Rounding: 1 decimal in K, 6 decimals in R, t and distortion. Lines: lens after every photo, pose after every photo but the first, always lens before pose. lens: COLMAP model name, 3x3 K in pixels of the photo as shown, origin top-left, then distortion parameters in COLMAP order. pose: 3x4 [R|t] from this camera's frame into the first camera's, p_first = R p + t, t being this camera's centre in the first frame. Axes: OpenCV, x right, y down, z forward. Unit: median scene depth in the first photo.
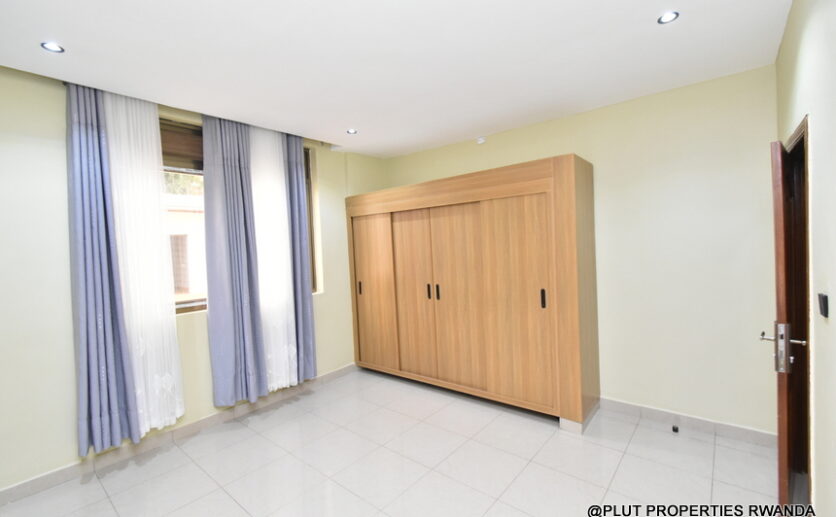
lens RADIAL K [[366.1, 0, 418.0], [0, 366.1, 258.5], [0, 0, 1]] dist [-0.003452, 0.000201]
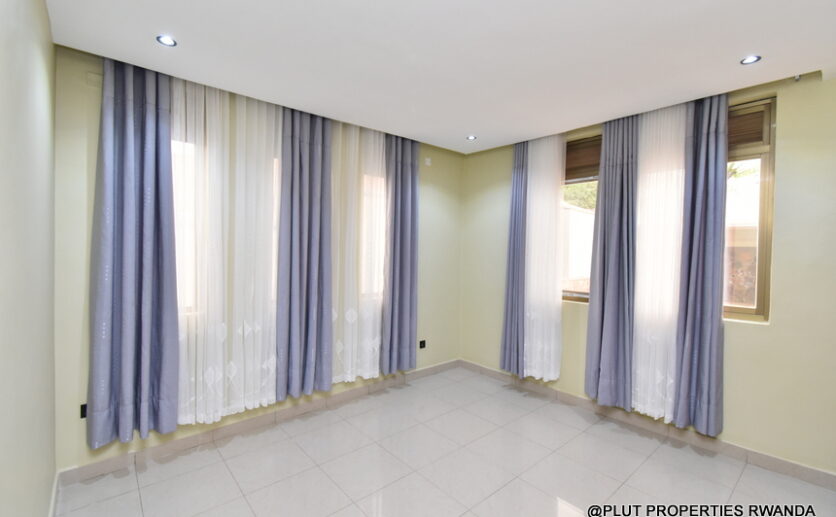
lens RADIAL K [[366.1, 0, 418.0], [0, 366.1, 258.5], [0, 0, 1]] dist [-0.003452, 0.000201]
pose [[-0.162271, 0.054655, -0.985231, 0.610087], [-0.048306, 0.996828, 0.063254, -0.040017], [0.985563, 0.057857, -0.159116, 0.686056]]
